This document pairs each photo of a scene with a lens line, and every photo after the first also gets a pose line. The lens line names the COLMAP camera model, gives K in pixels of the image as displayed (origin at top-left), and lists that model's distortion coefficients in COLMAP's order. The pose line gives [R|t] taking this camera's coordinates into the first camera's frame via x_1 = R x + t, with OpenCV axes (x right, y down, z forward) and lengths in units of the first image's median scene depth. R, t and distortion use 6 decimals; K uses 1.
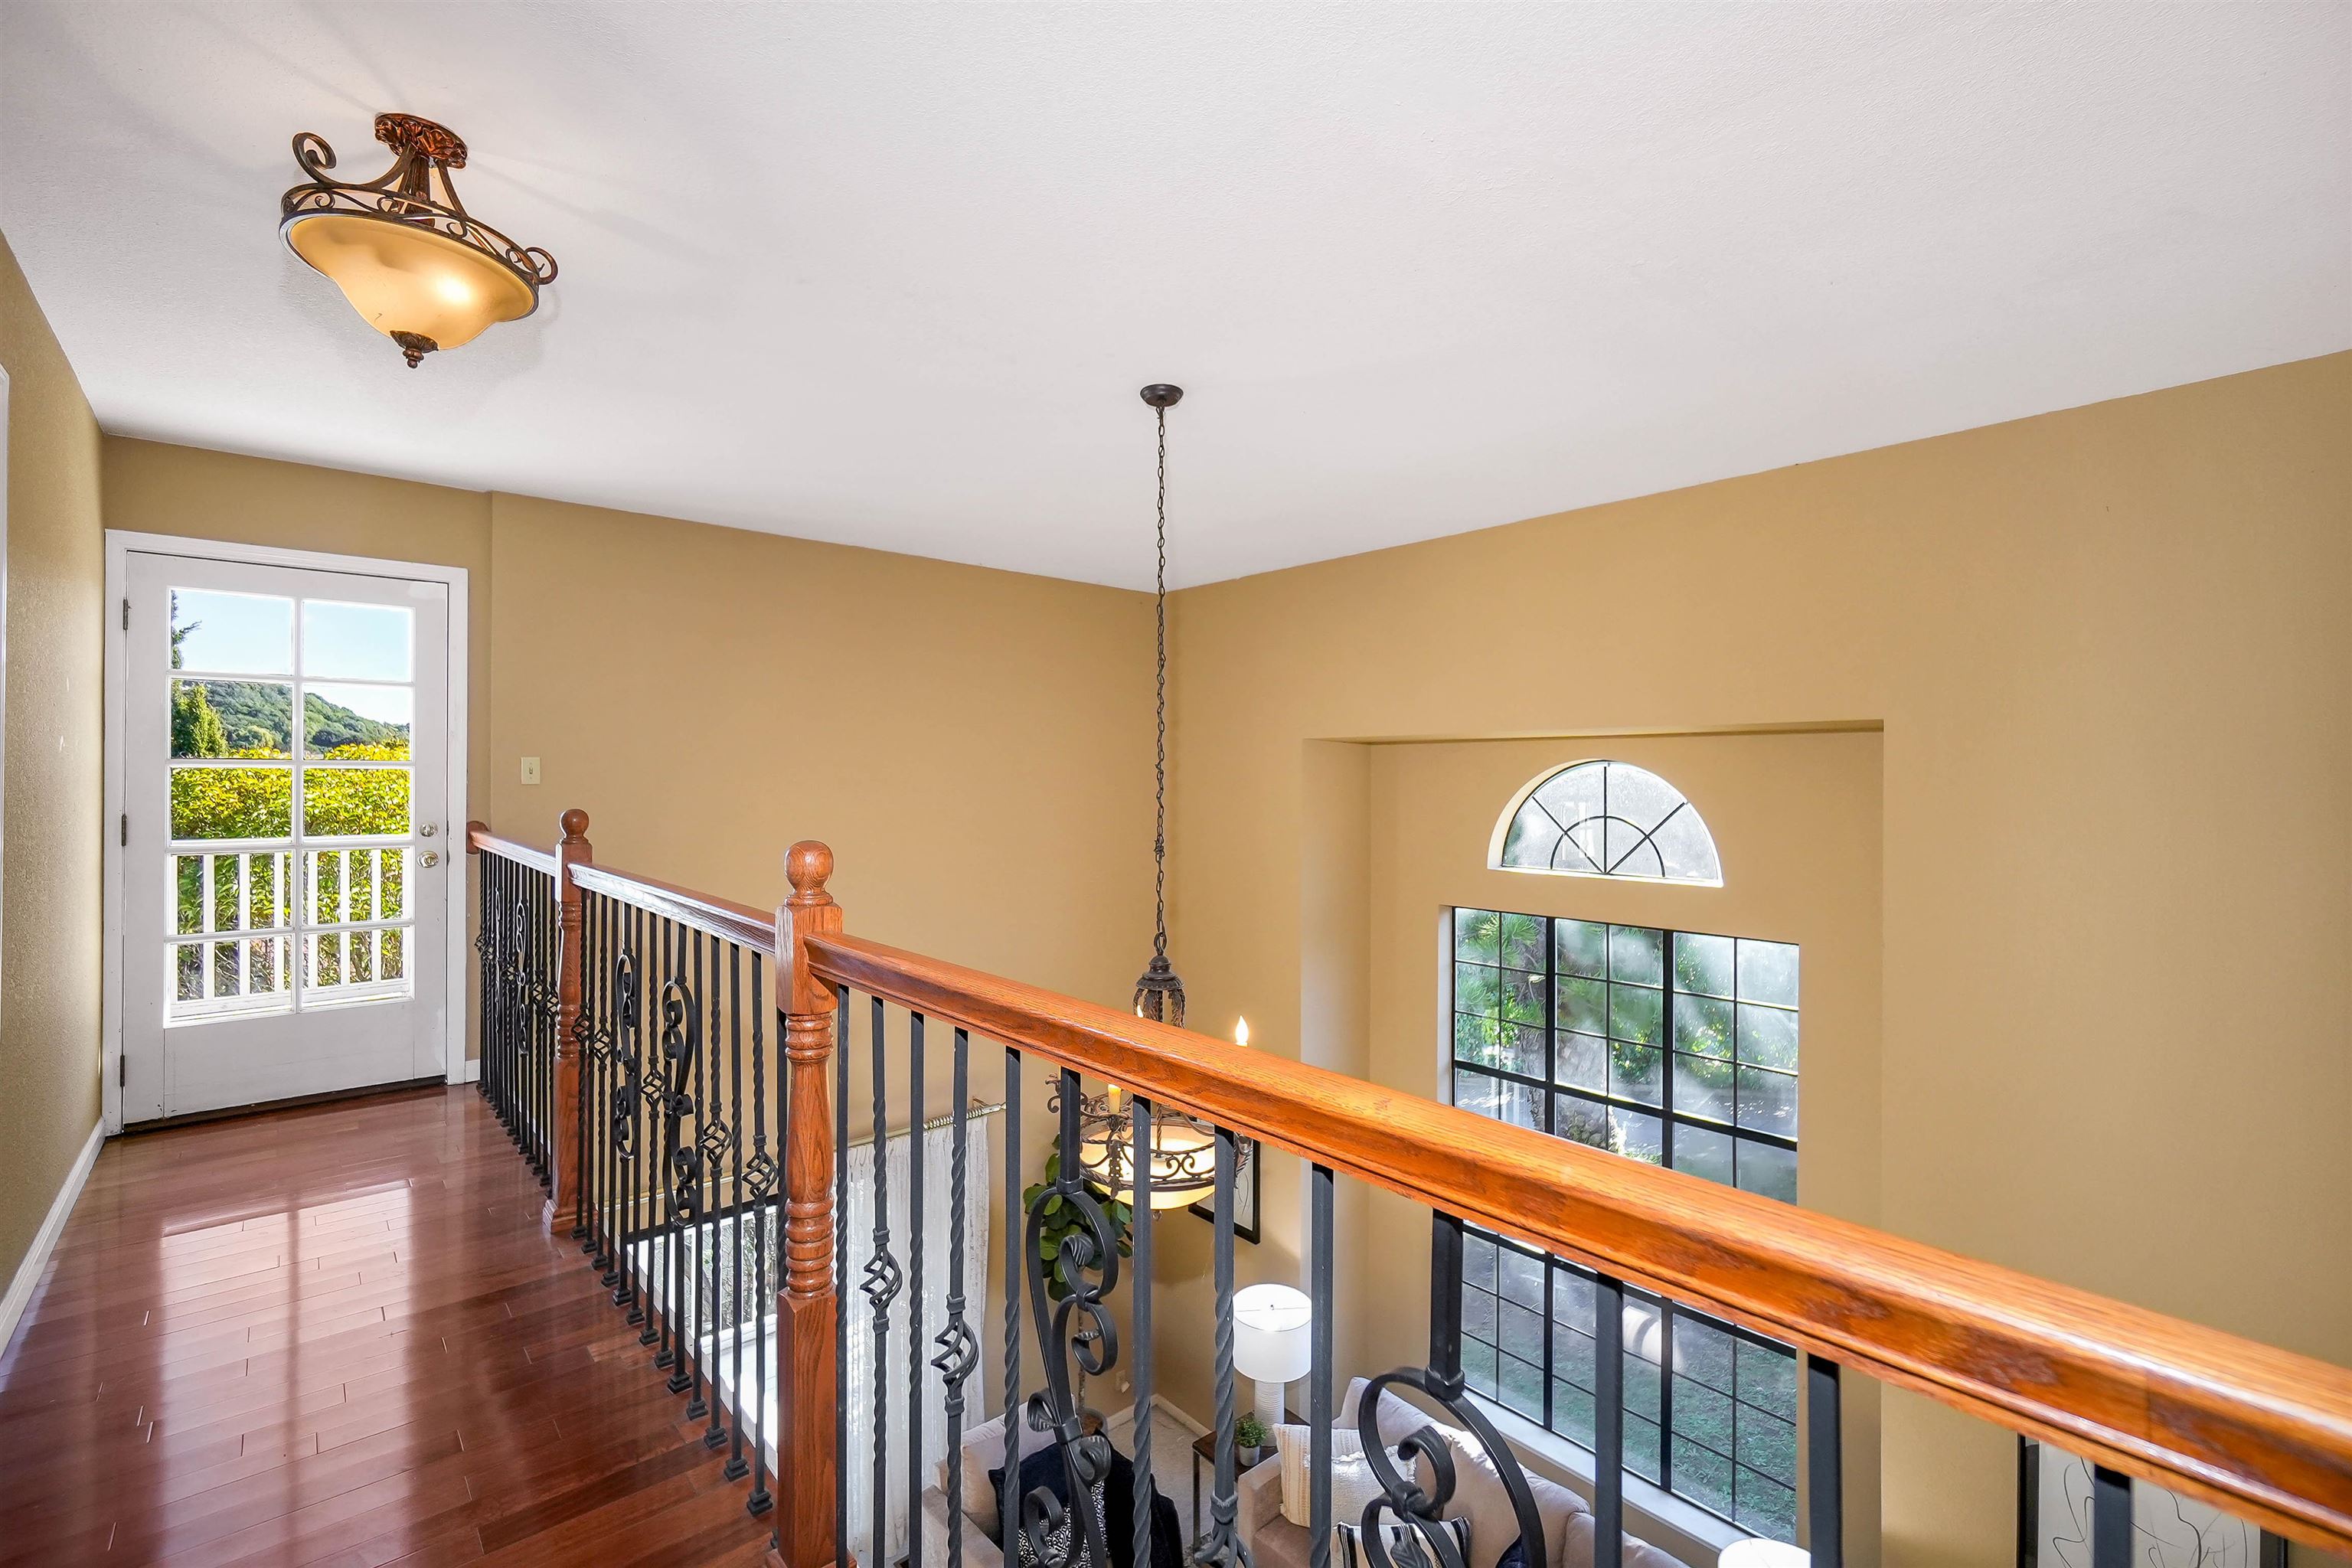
lens RADIAL K [[1031.3, 0, 1173.2], [0, 1031.3, 780.0], [0, 0, 1]] dist [-0.014724, 0.000576]
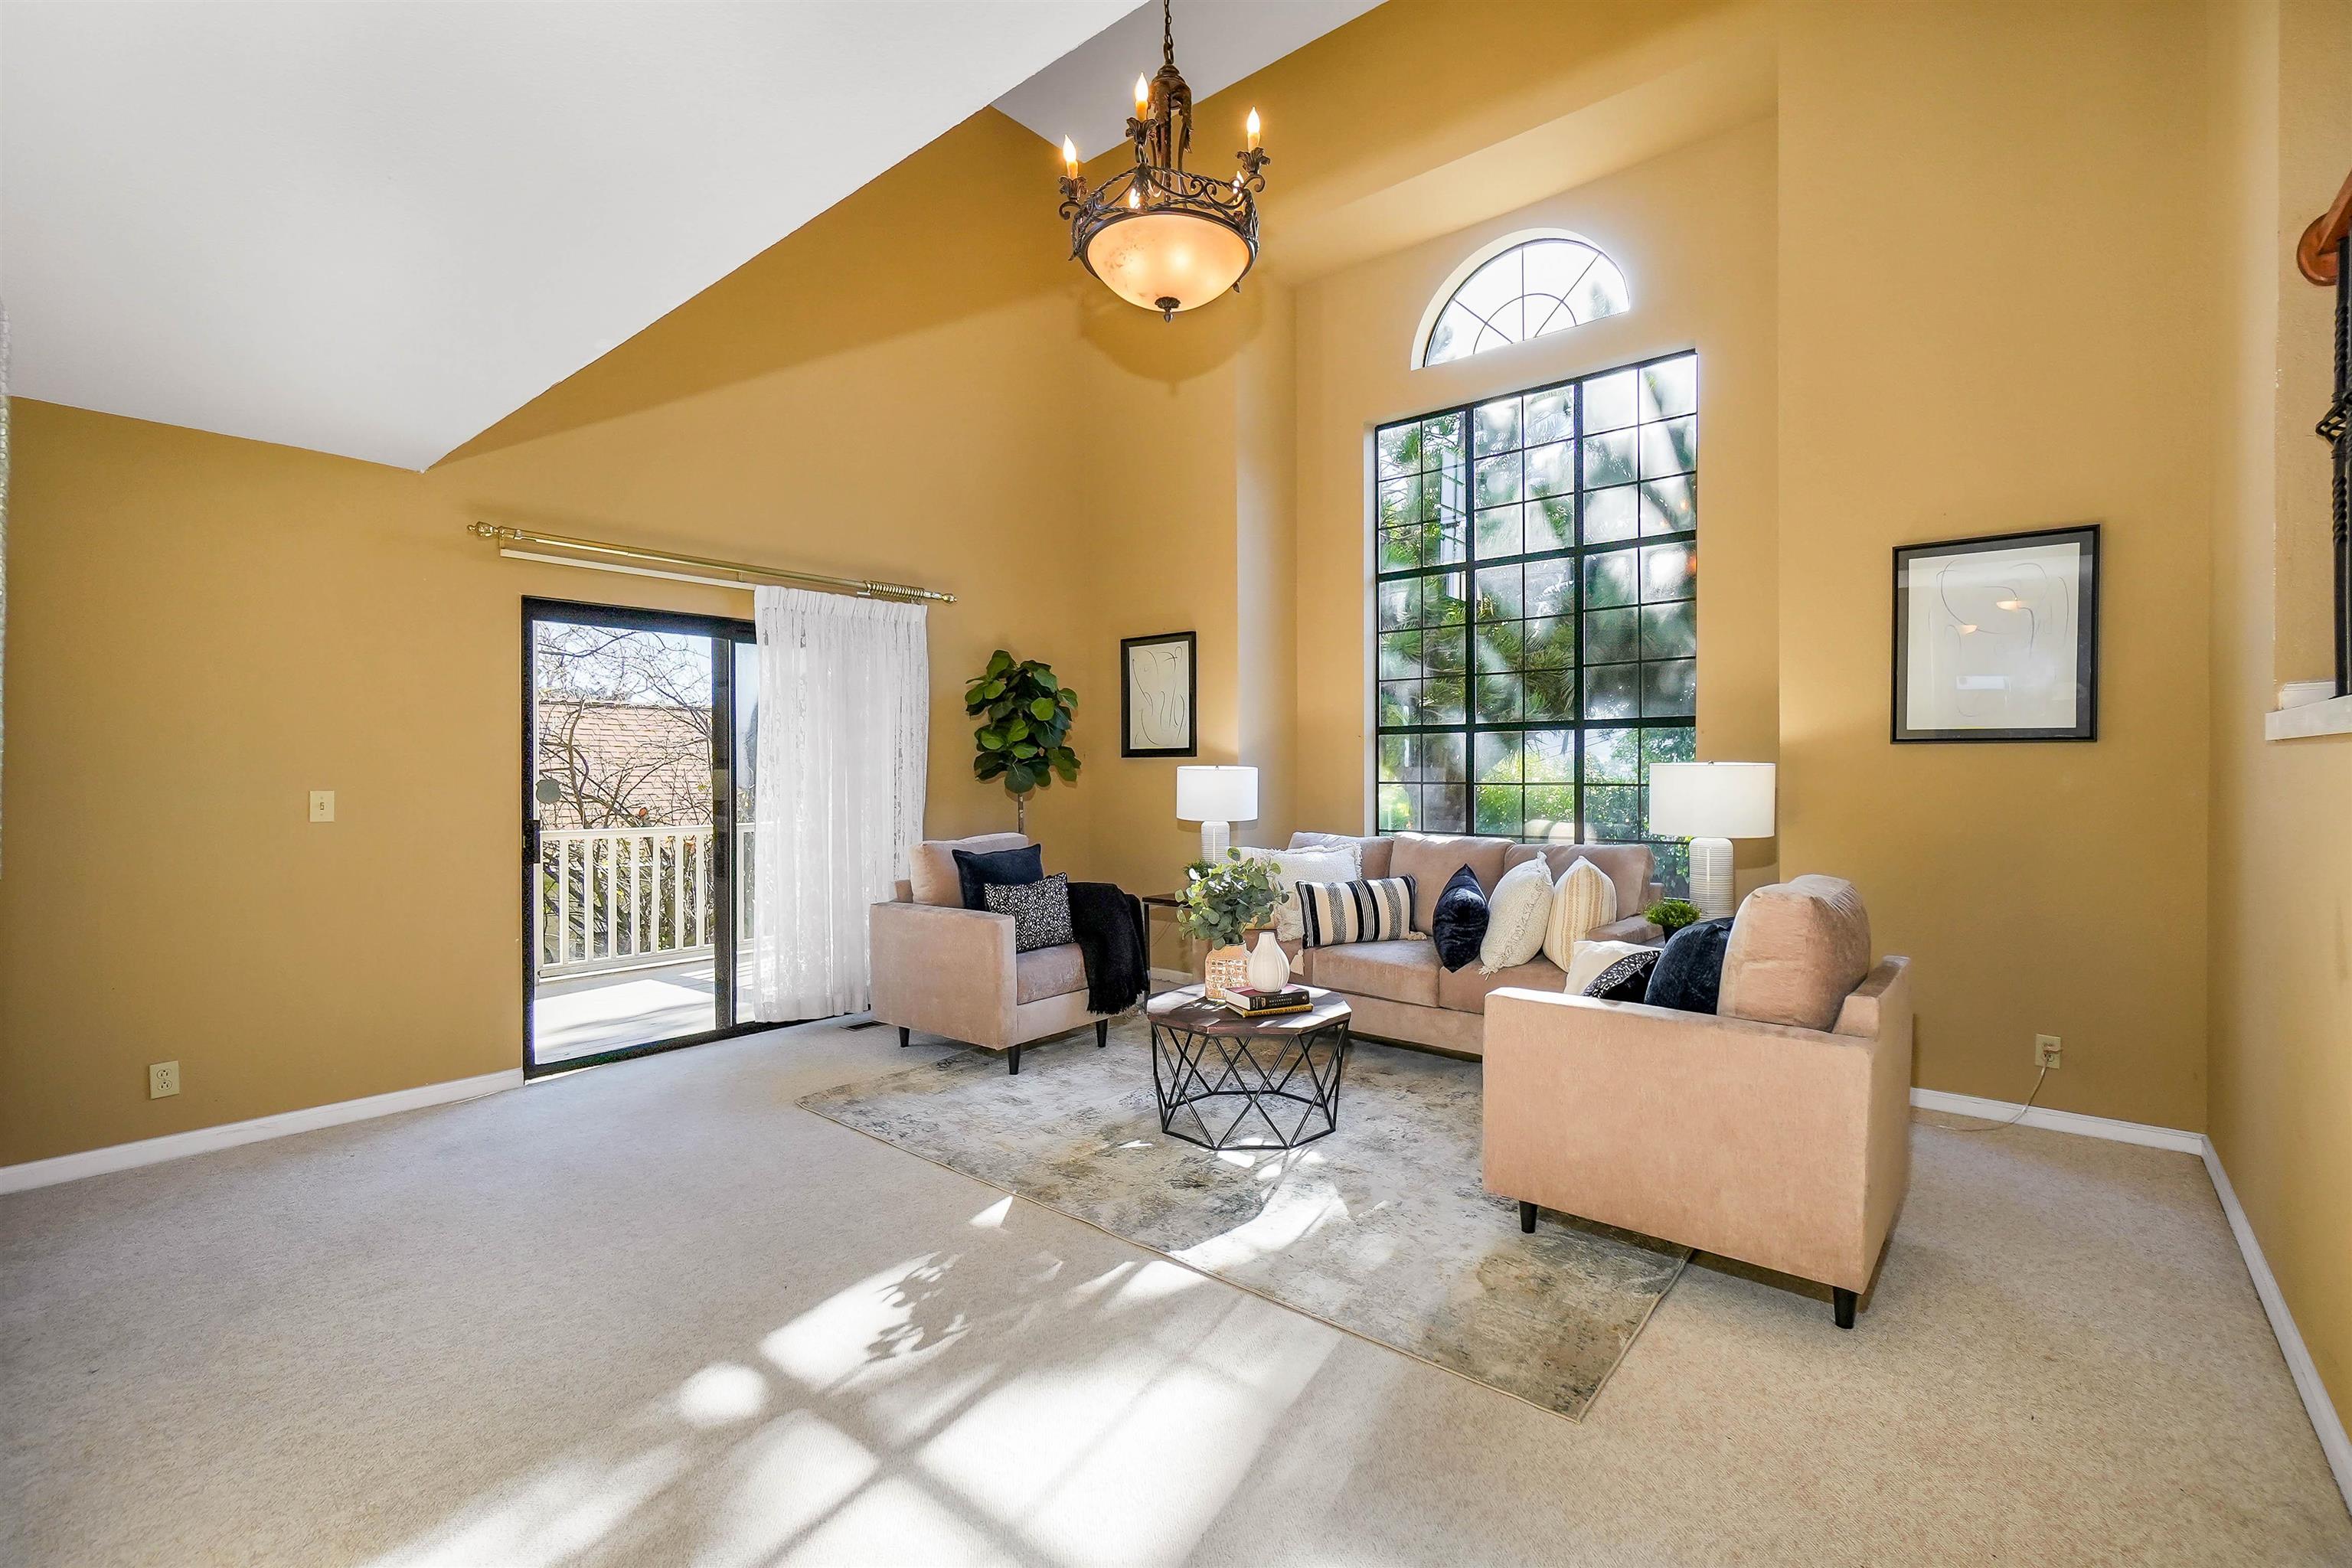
lens RADIAL K [[1031.3, 0, 1179.9], [0, 1031.3, 777.1], [0, 0, 1]] dist [-0.014724, 0.000576]
pose [[0.987476, 0.001964, 0.157759, -0.098192], [-0.001549, 0.999995, -0.002757, 0.540886], [-0.157763, 0.002478, 0.987474, 0.007408]]
